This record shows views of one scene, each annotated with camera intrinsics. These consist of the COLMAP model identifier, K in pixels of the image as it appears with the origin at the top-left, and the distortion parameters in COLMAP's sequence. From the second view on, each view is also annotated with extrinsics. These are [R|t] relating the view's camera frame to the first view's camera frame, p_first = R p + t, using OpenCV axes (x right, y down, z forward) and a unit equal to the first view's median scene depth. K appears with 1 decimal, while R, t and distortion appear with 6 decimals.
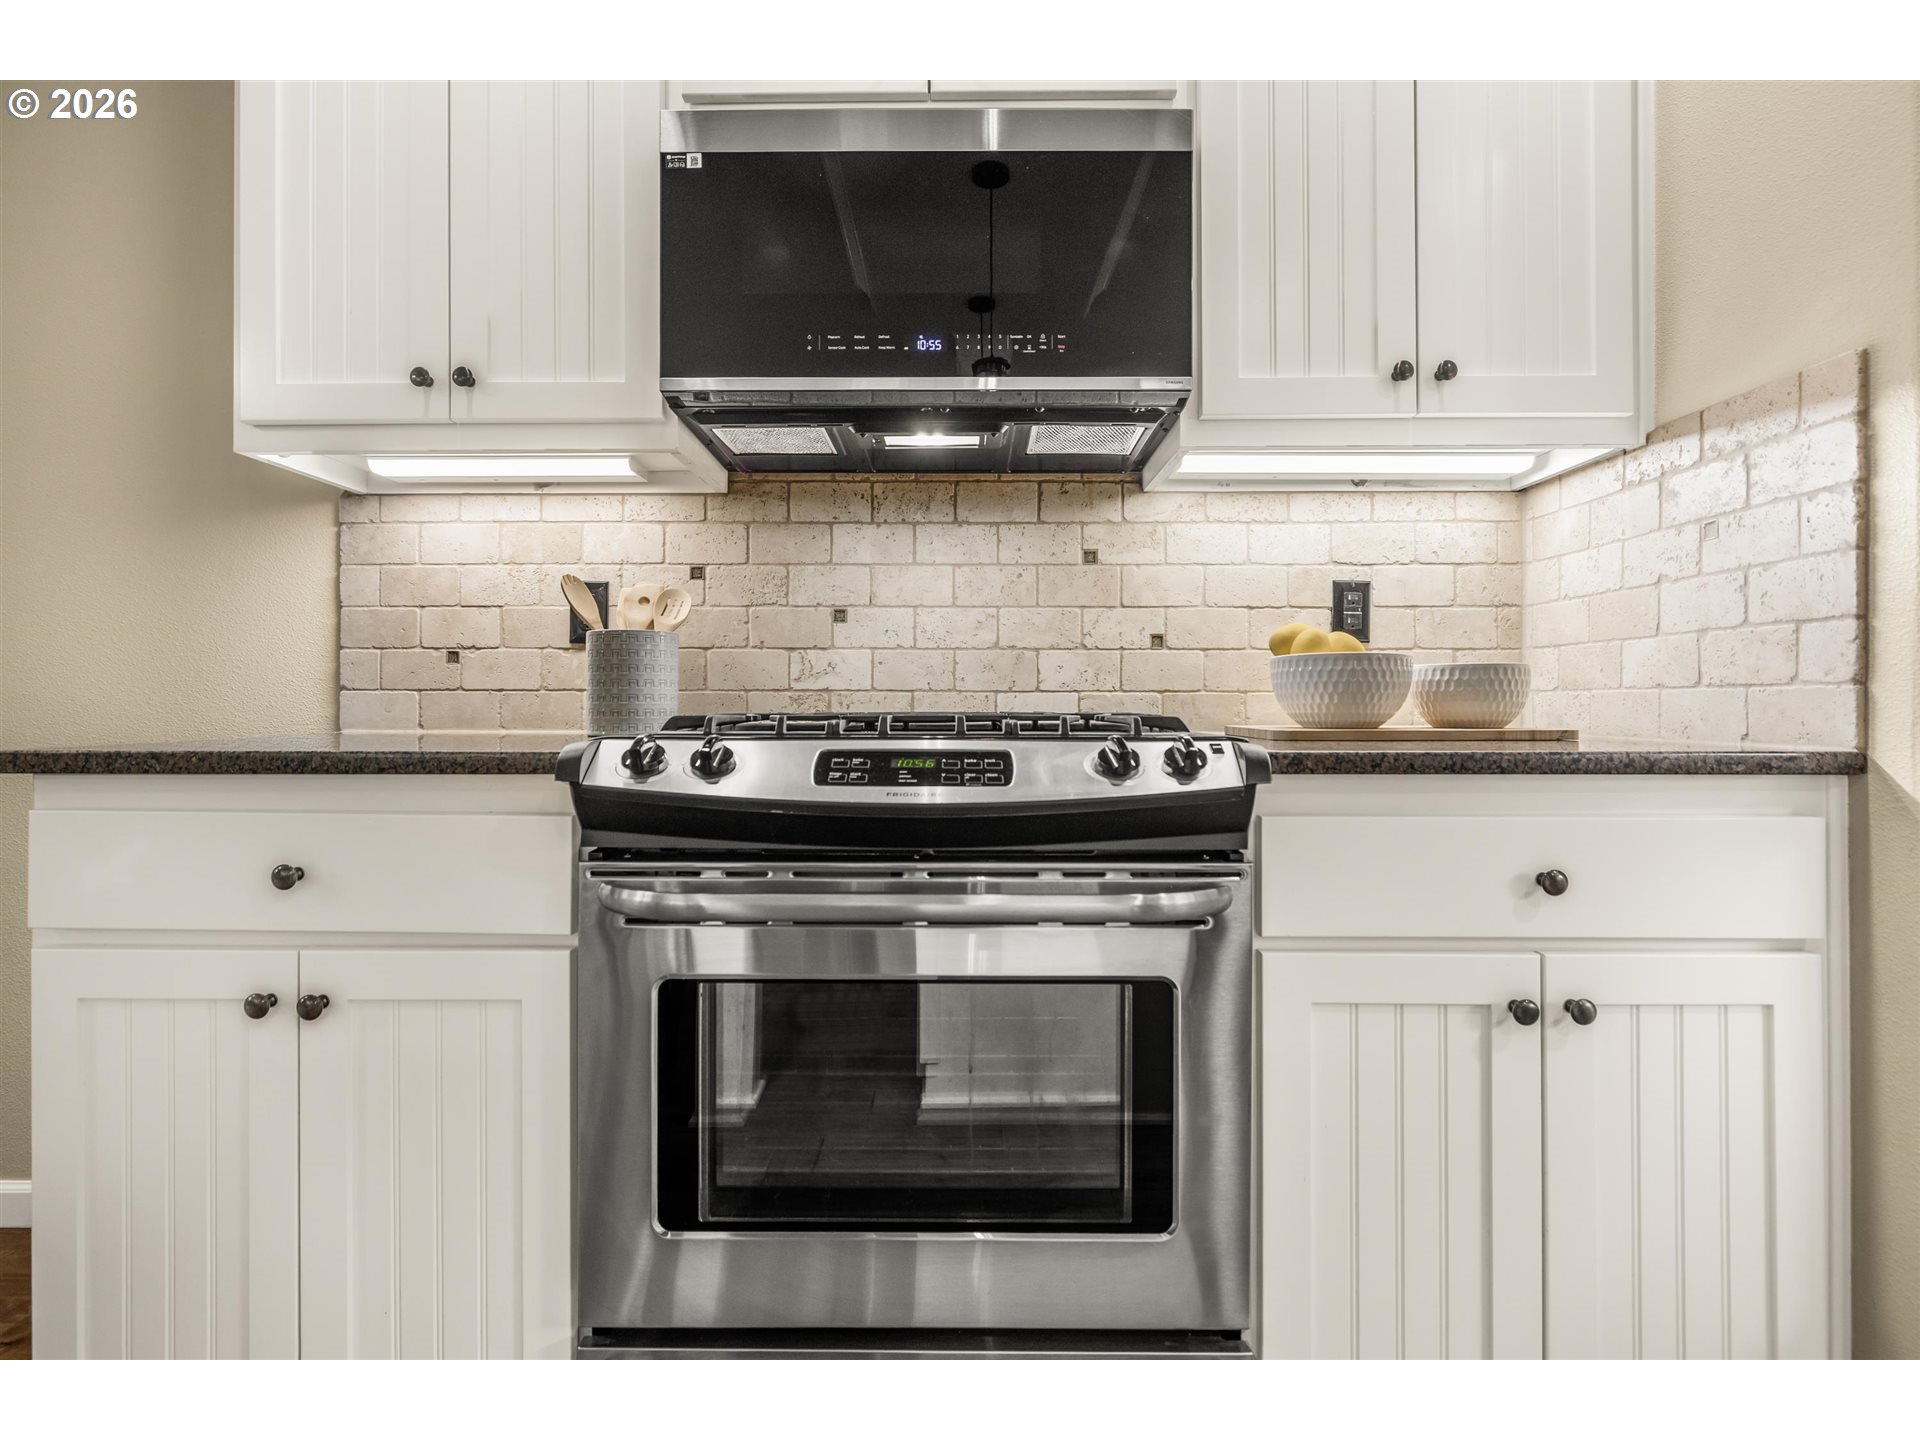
lens RADIAL K [[916.5, 0, 962.7], [0, 916.5, 699.5], [0, 0, 1]] dist [-0.001794, -0.000519]
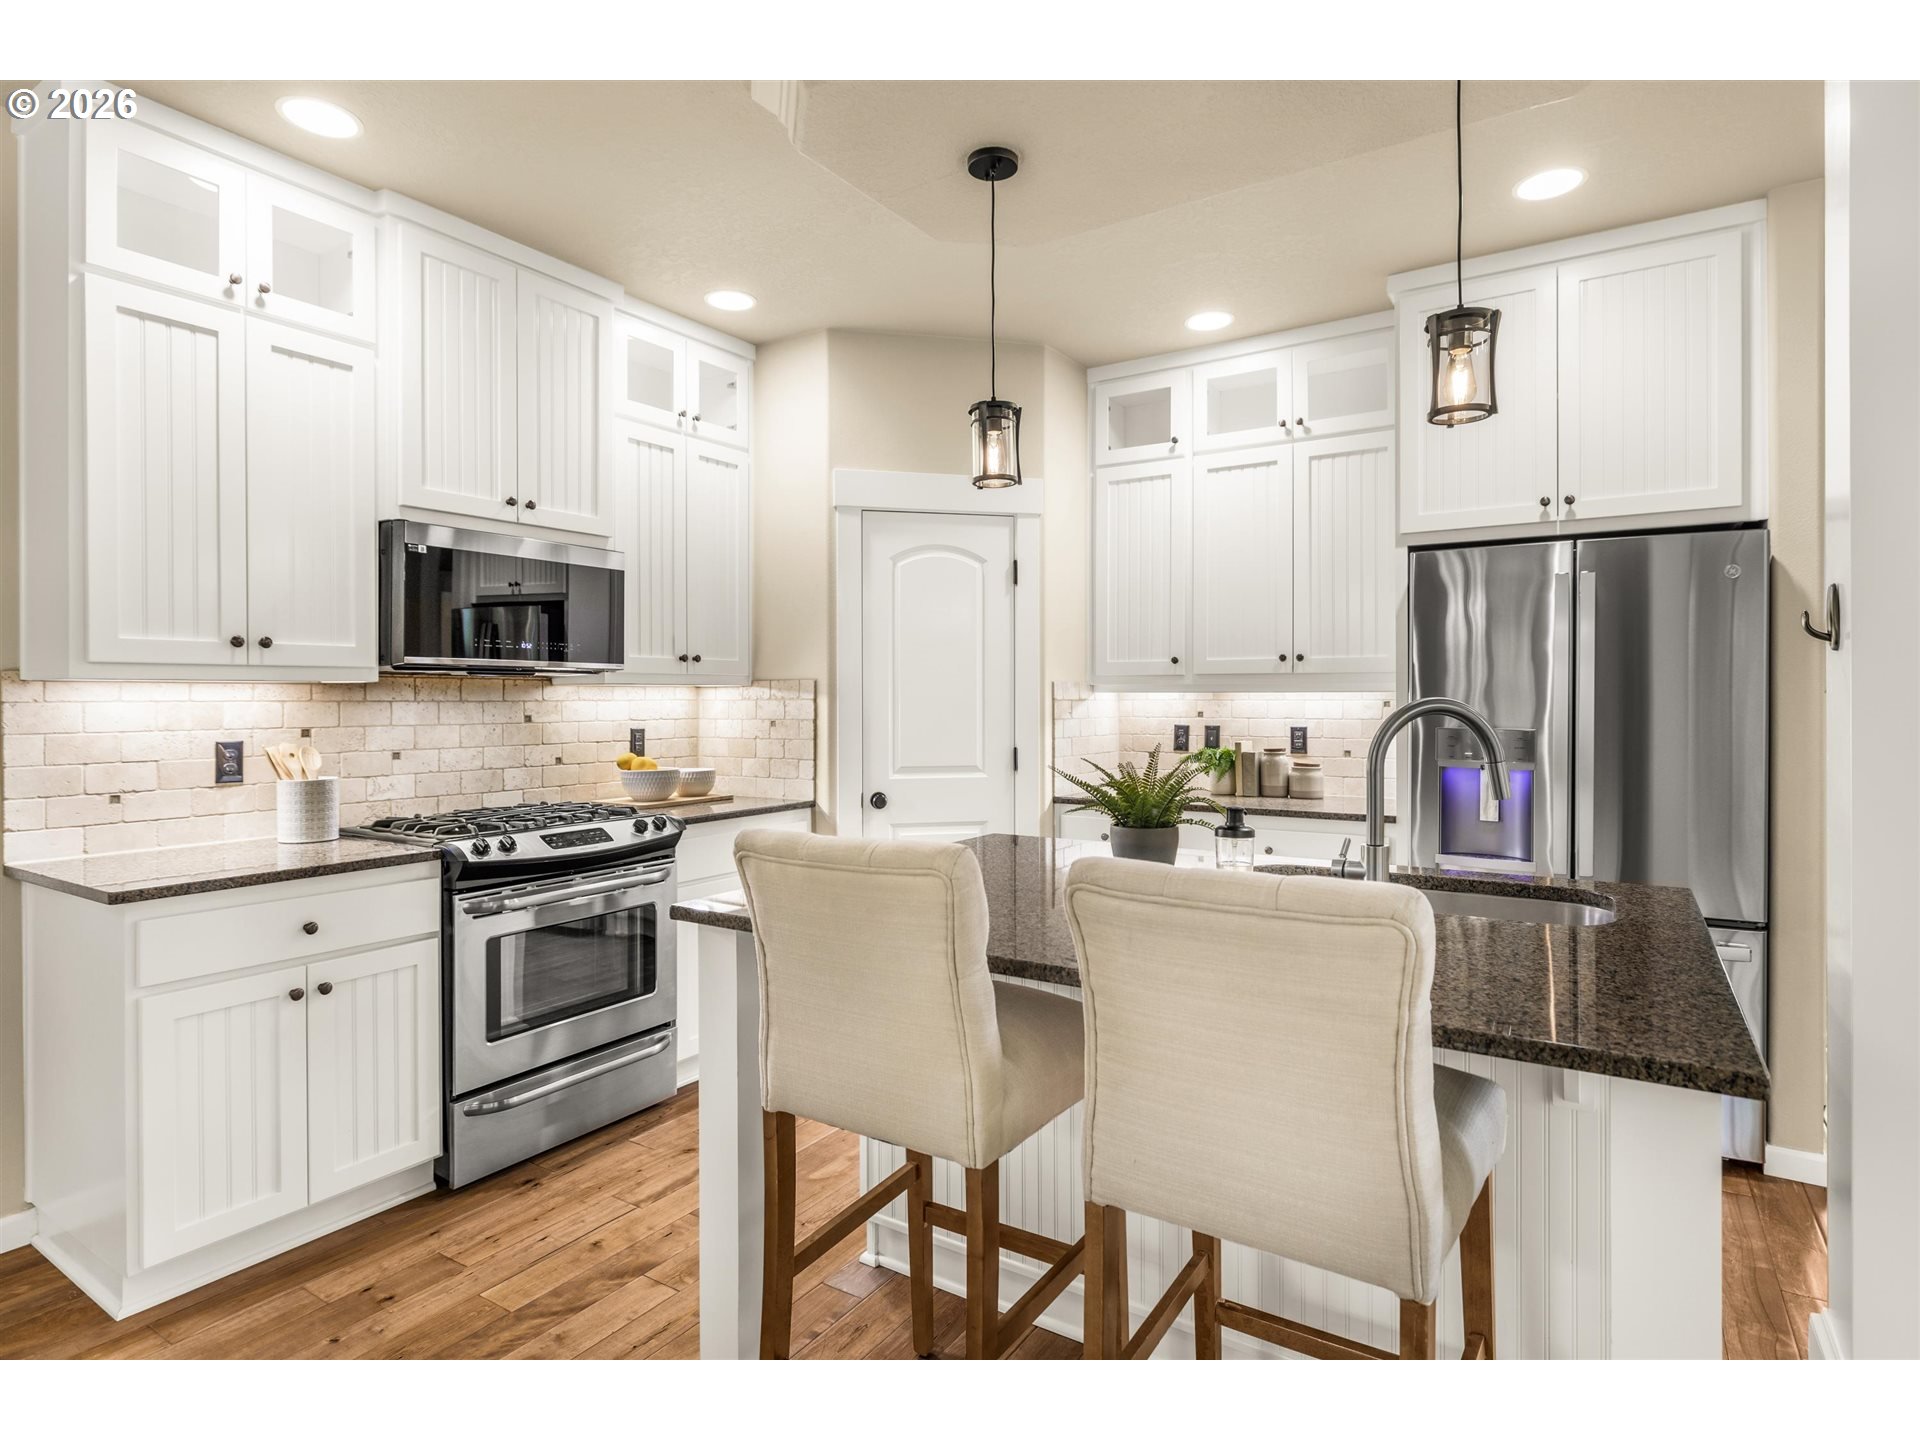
lens RADIAL K [[1035.3, 0, 963.8], [0, 1035.3, 705.2], [0, 0, 1]] dist [0.000534, 0.000688]
pose [[0.530312, -0.008547, 0.847760, -1.460582], [-0.000283, 0.999947, 0.010259, -0.248902], [-0.847803, -0.005680, 0.530281, -1.108942]]
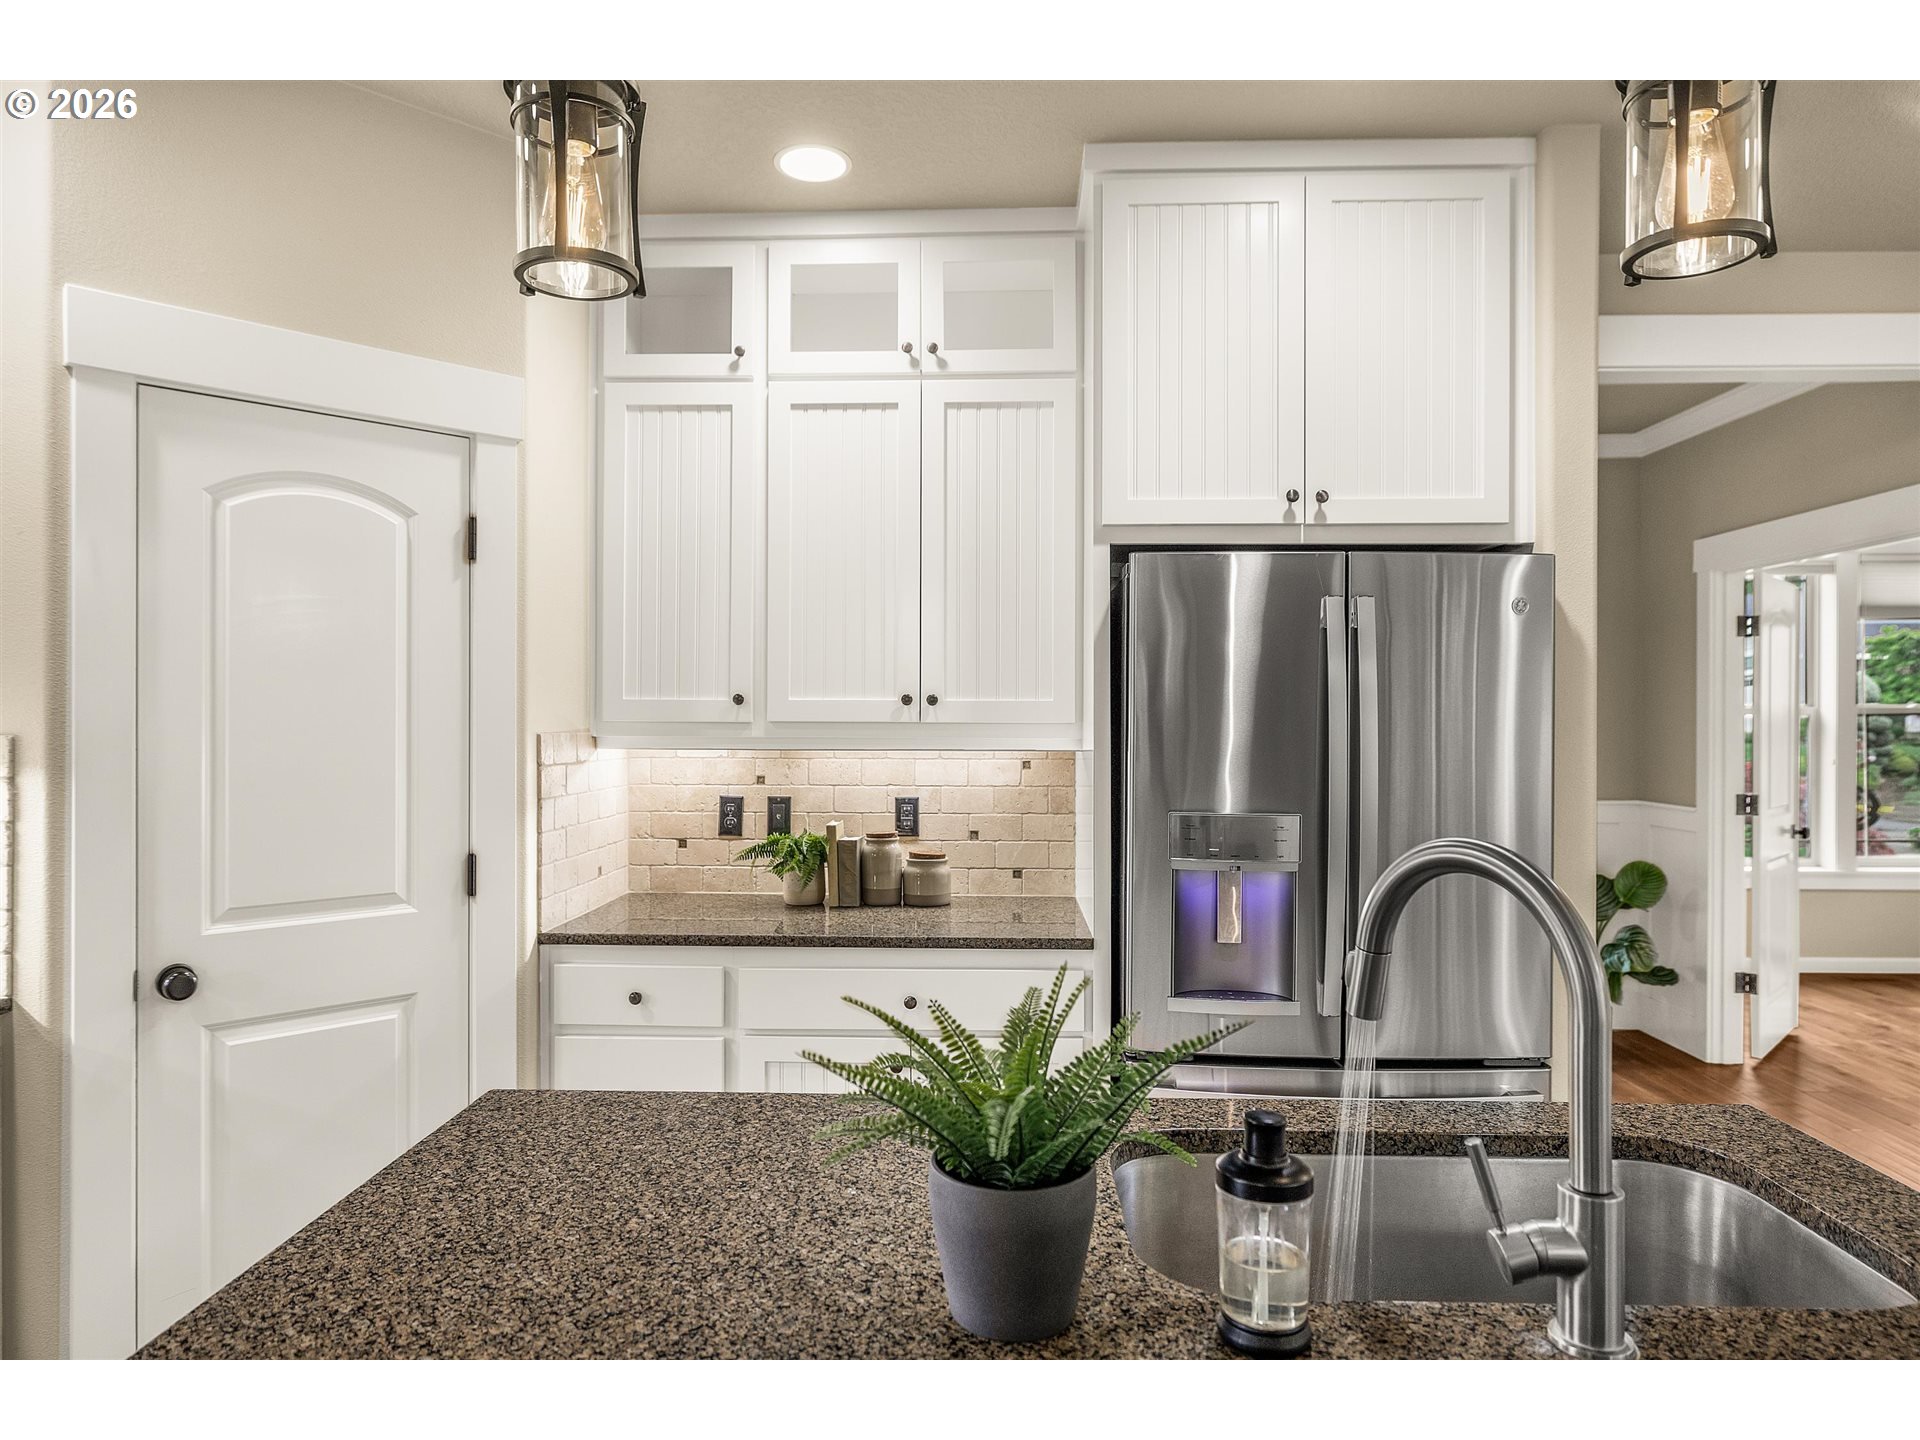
lens RADIAL K [[1155.4, 0, 955.2], [0, 1155.4, 718.4], [0, 0, 1]] dist [-0.007307, 0.001785]
pose [[0.028788, -0.002902, 0.999581, -0.683454], [-0.006103, 0.999977, 0.003079, -0.323740], [-0.999567, -0.006189, 0.028770, -0.485844]]
